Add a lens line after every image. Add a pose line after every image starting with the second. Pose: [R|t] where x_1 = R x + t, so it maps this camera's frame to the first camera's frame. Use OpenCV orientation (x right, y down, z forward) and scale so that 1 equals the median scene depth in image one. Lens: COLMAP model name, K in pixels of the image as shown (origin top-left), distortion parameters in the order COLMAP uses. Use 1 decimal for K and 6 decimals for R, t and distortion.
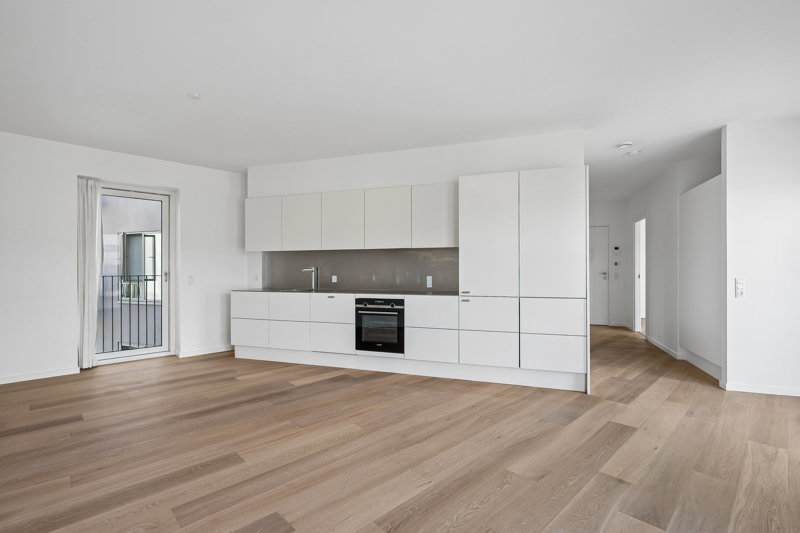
lens RADIAL K [[374.5, 0, 400.0], [0, 374.5, 266.5], [0, 0, 1]] dist [0.000718, 0.000436]
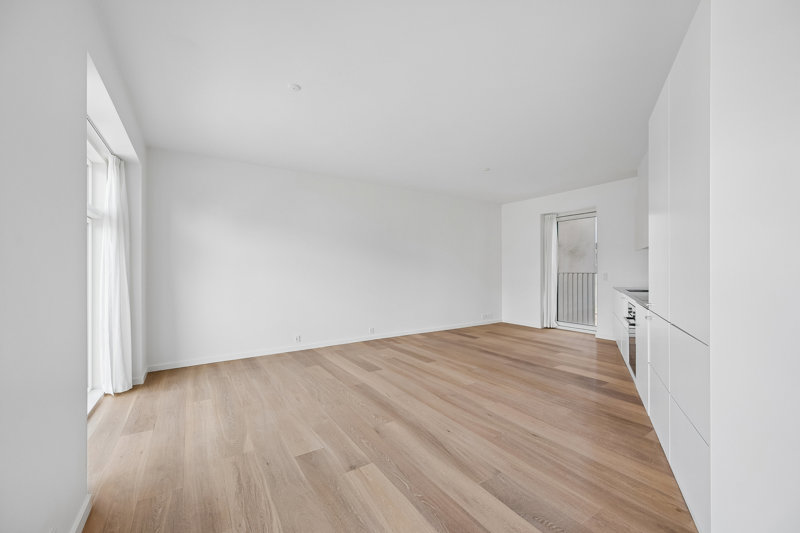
lens RADIAL K [[318.4, 0, 397.8], [0, 318.4, 269.1], [0, 0, 1]] dist [0.000258, 0.000002]
pose [[-0.195882, -0.000270, -0.980627, 0.729341], [0.011660, 0.999929, -0.002605, 0.006426], [0.980558, -0.011944, -0.195865, 0.658004]]
